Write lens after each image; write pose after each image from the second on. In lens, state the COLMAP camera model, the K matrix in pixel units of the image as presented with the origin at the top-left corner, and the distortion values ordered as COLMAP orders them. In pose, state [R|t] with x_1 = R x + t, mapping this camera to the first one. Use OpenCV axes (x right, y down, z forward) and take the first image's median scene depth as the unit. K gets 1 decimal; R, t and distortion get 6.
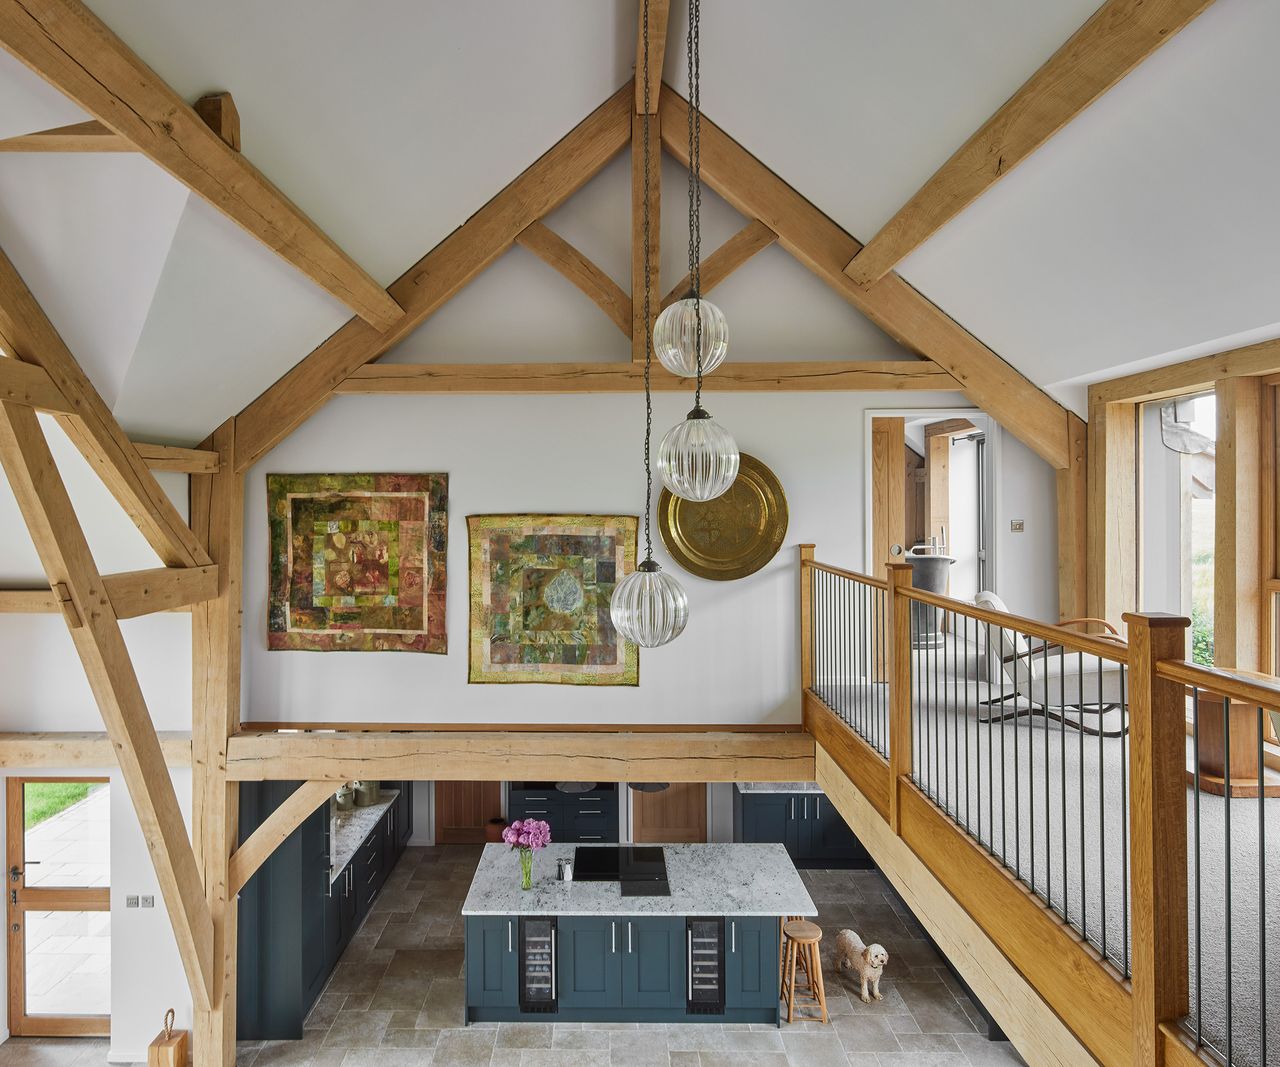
lens RADIAL K [[773.9, 0, 606.6], [0, 773.9, 505.9], [0, 0, 1]] dist [0.000882, -0.003106]
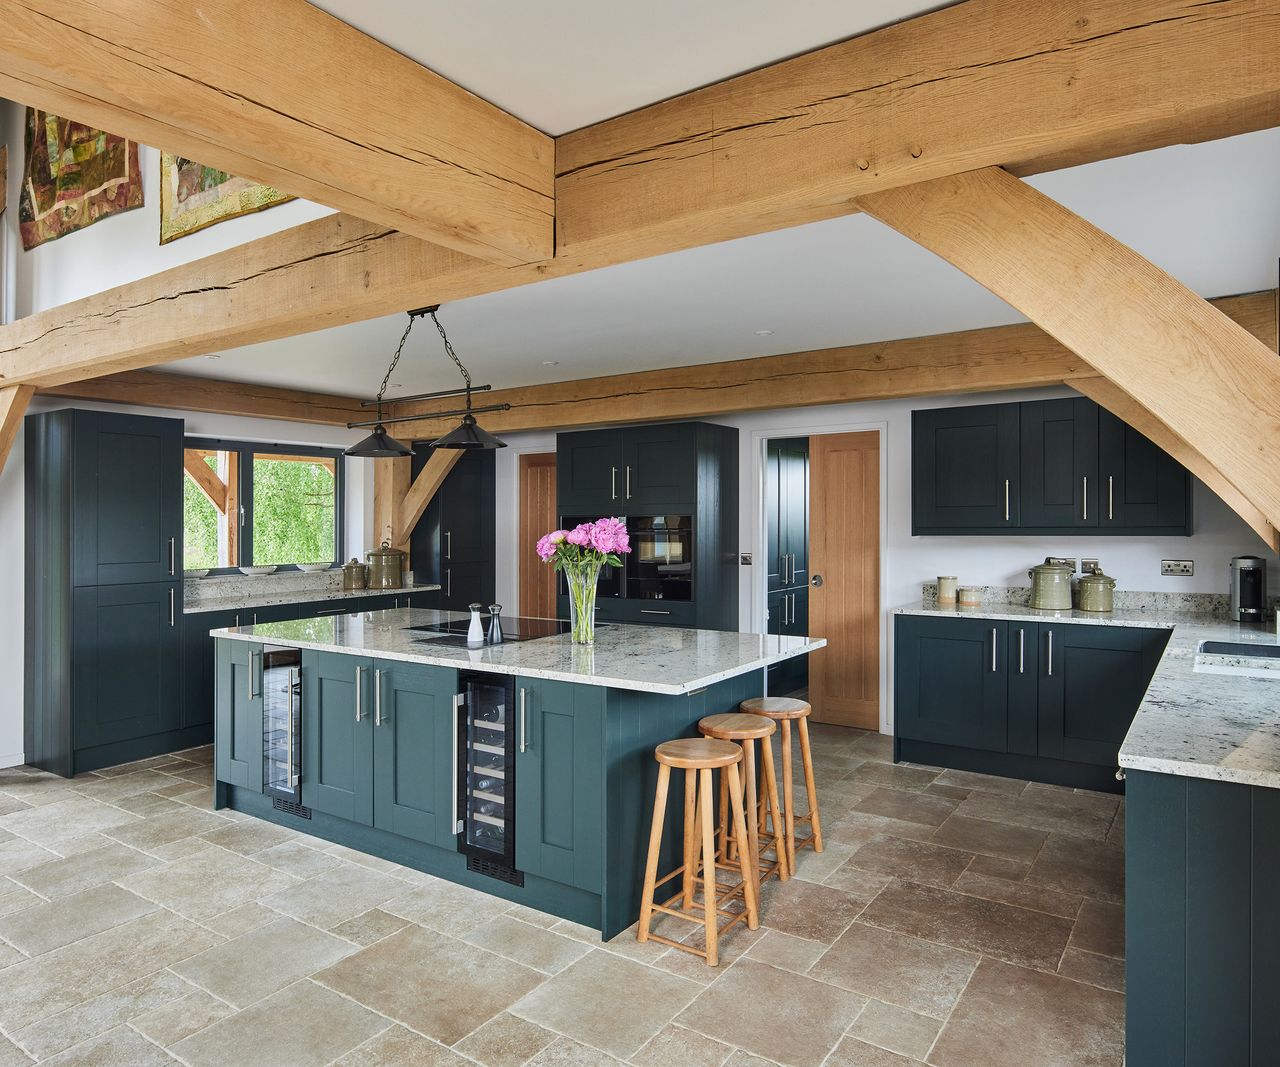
lens RADIAL K [[866.8, 0, 642.5], [0, 866.8, 525.6], [0, 0, 1]] dist [-0.002330, -0.001300]
pose [[0.831163, 0.000526, -0.556028, 0.530685], [0.011257, 0.999779, 0.017773, 0.447396], [0.555914, -0.021031, 0.830974, 0.632971]]
